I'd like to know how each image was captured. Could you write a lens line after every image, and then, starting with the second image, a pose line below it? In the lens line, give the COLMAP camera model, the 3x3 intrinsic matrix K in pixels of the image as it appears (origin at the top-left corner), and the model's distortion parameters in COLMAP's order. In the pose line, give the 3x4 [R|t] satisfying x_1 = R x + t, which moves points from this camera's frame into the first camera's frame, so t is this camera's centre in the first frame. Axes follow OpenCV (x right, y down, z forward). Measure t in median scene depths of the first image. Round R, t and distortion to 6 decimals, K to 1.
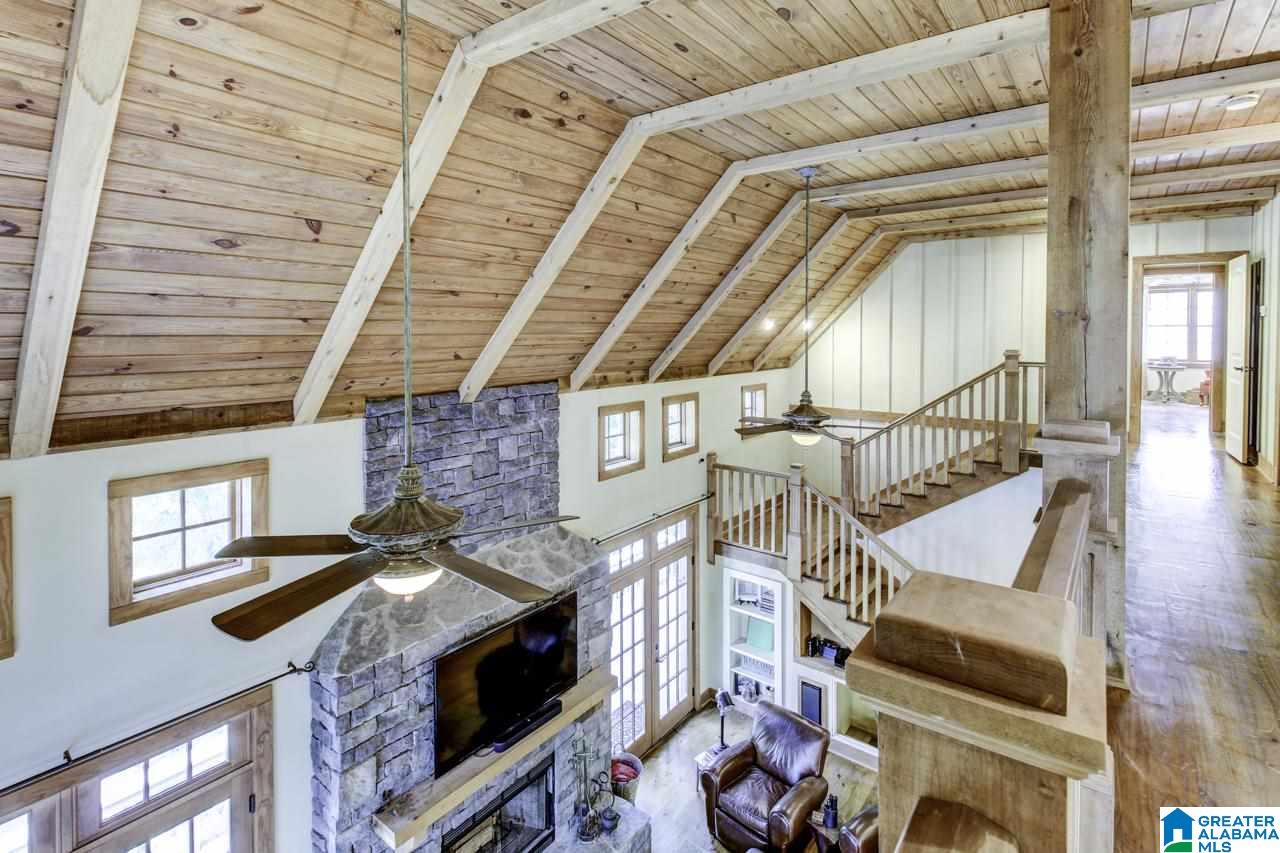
lens RADIAL K [[616.1, 0, 643.4], [0, 616.1, 337.4], [0, 0, 1]] dist [0.014102, -0.000008]
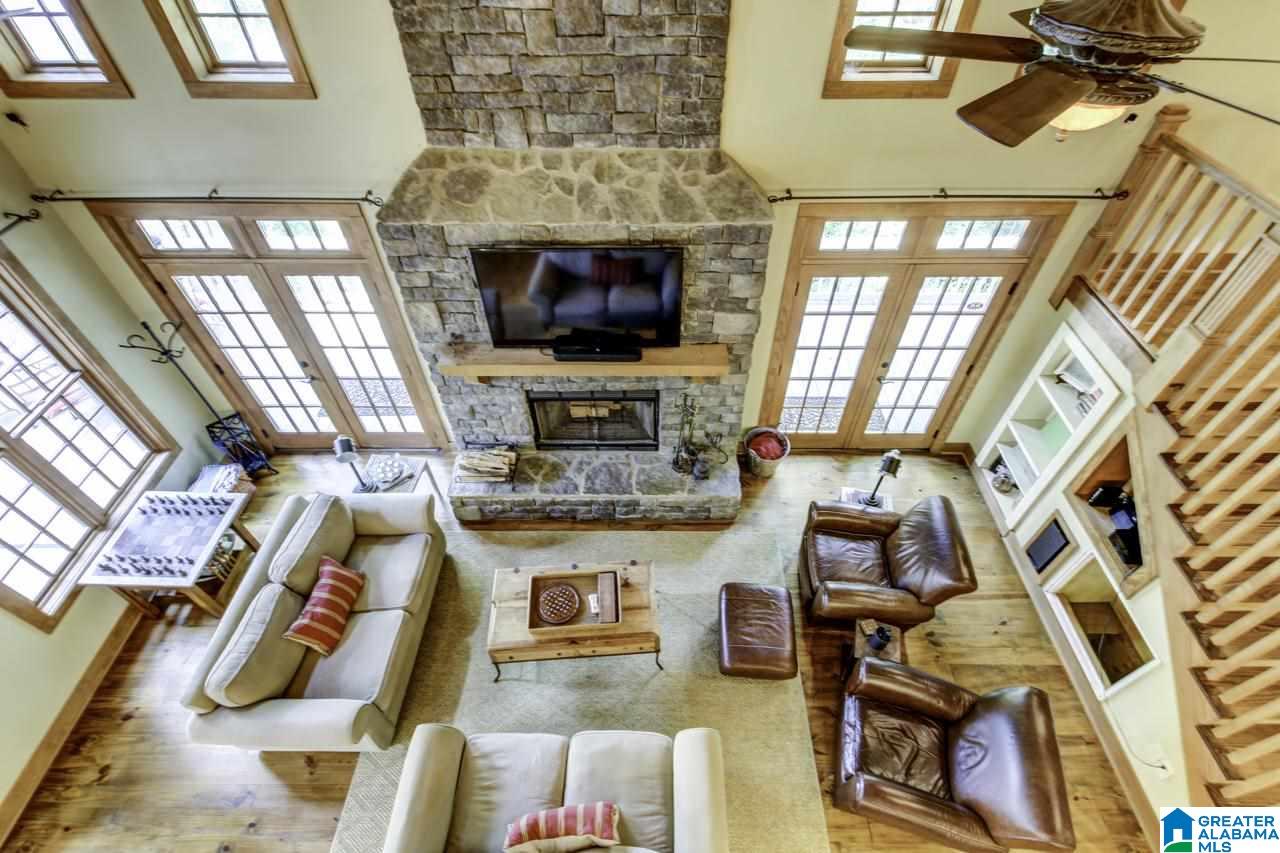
lens RADIAL K [[584.1, 0, 645.9], [0, 584.1, 433.7], [0, 0, 1]] dist [0.003053, 0.000202]
pose [[0.608733, 0.582316, -0.538844, 0.329830], [-0.010782, 0.685188, 0.728287, 0.048709], [0.793302, -0.437523, 0.423375, 0.507636]]
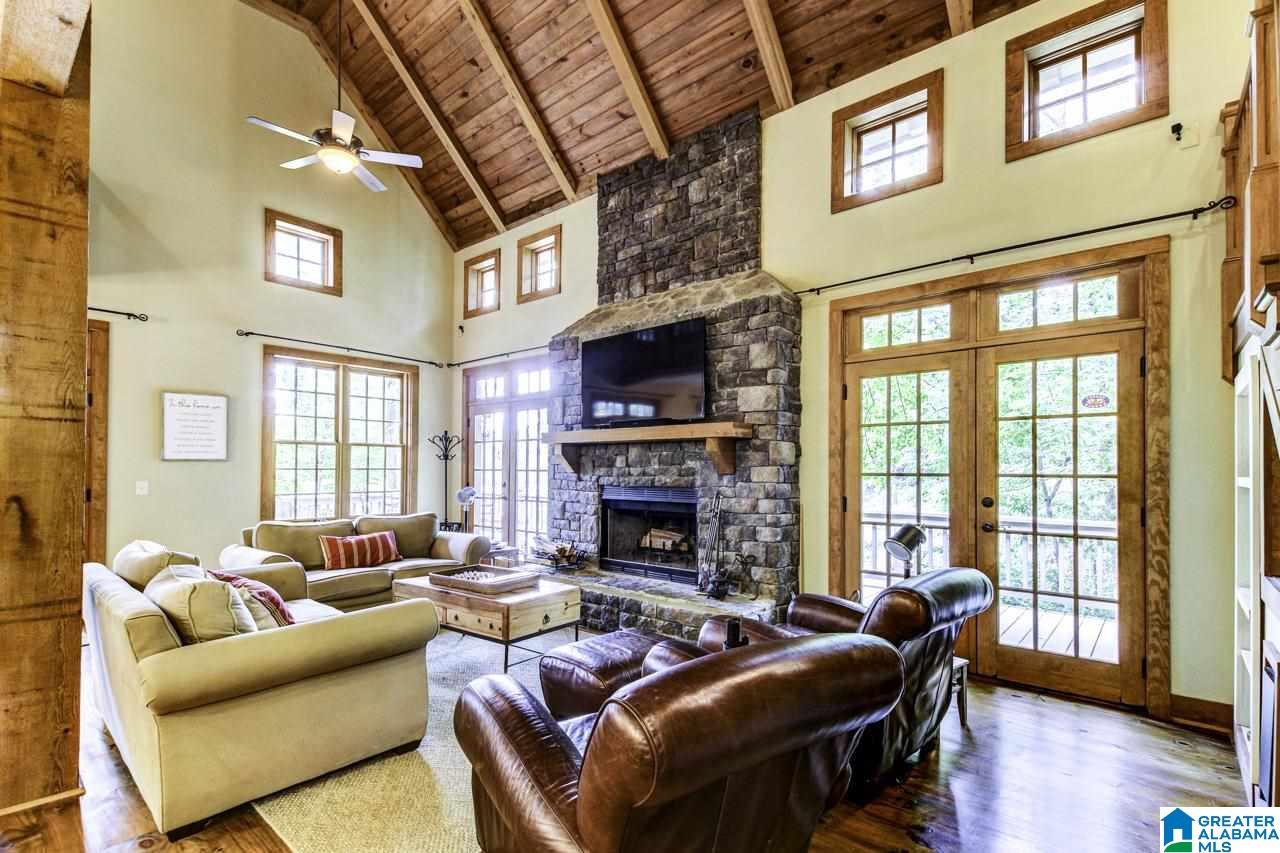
lens RADIAL K [[589.7, 0, 647.2], [0, 589.7, 463.3], [0, 0, 1]] dist [0.002009, 0.000064]
pose [[-0.052800, -0.013308, -0.998516, 0.662990], [-0.019734, 0.999730, -0.012281, 0.566316], [0.998410, 0.019056, -0.053048, 0.860336]]
